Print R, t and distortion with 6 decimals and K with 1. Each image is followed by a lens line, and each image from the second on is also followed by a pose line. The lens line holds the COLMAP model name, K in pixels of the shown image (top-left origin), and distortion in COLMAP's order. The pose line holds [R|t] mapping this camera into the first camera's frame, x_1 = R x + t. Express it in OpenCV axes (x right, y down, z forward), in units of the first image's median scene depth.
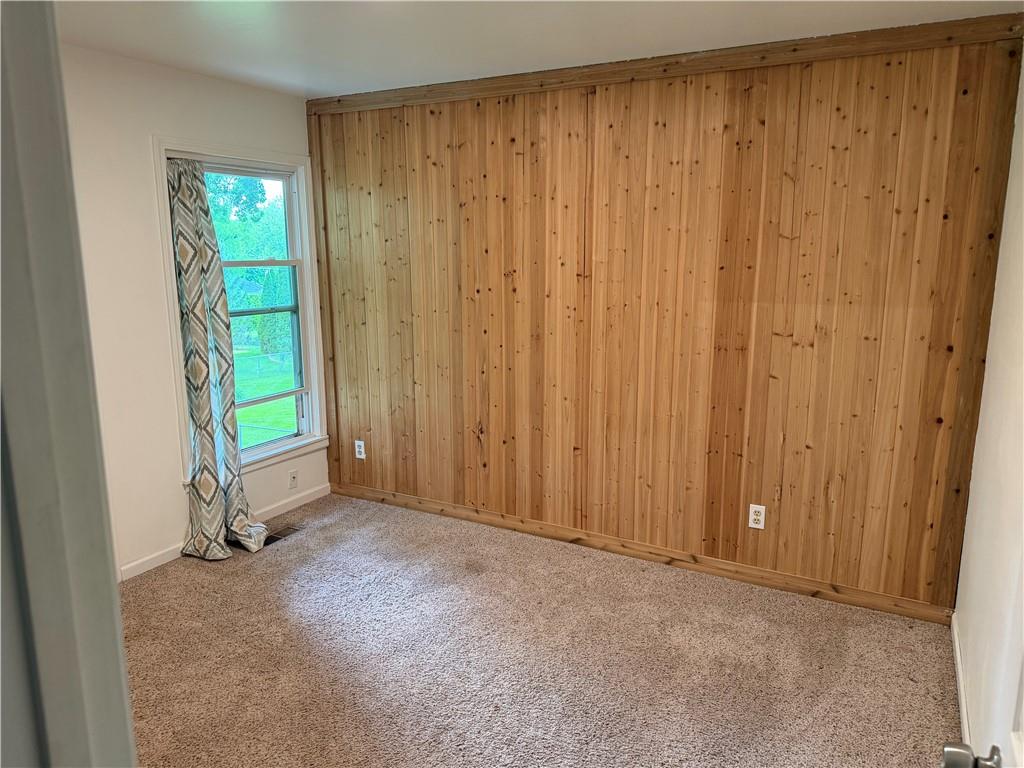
lens RADIAL K [[714.9, 0, 514.0], [0, 714.9, 386.4], [0, 0, 1]] dist [0.031620, -0.051360]
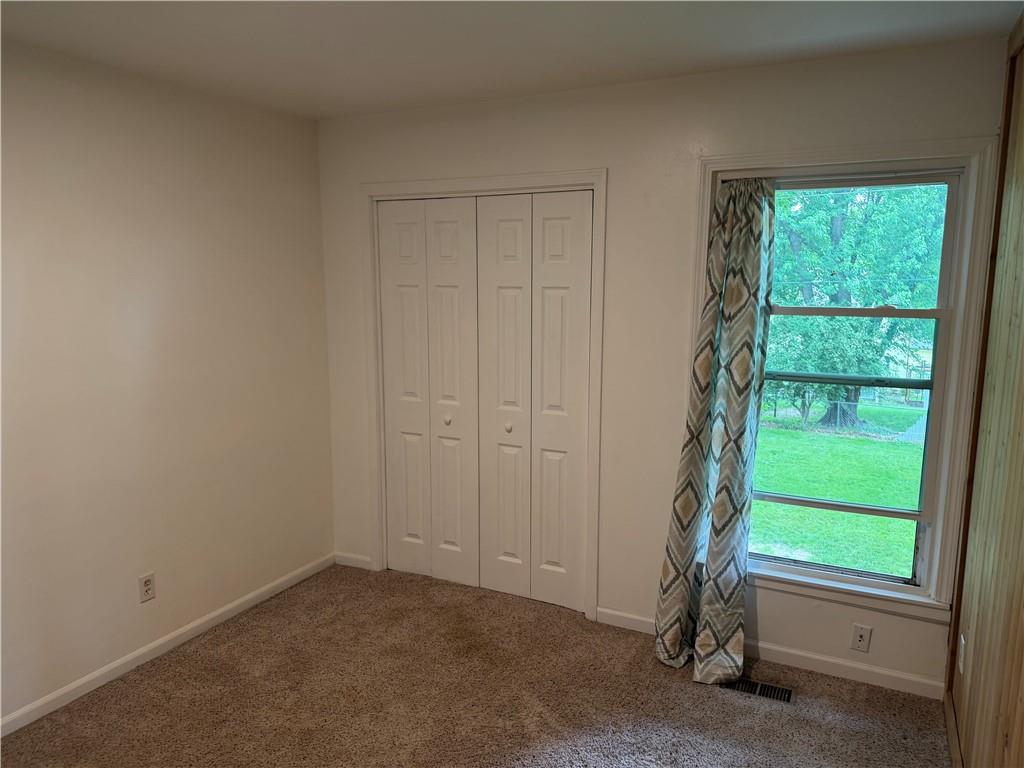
lens RADIAL K [[714.9, 0, 504.0], [0, 714.9, 388.9], [0, 0, 1]] dist [0.031620, -0.051360]
pose [[0.045996, 0.160631, -0.985942, 0.333723], [-0.197027, 0.969057, 0.148688, -0.144797], [0.979318, 0.187419, 0.076221, 0.671309]]
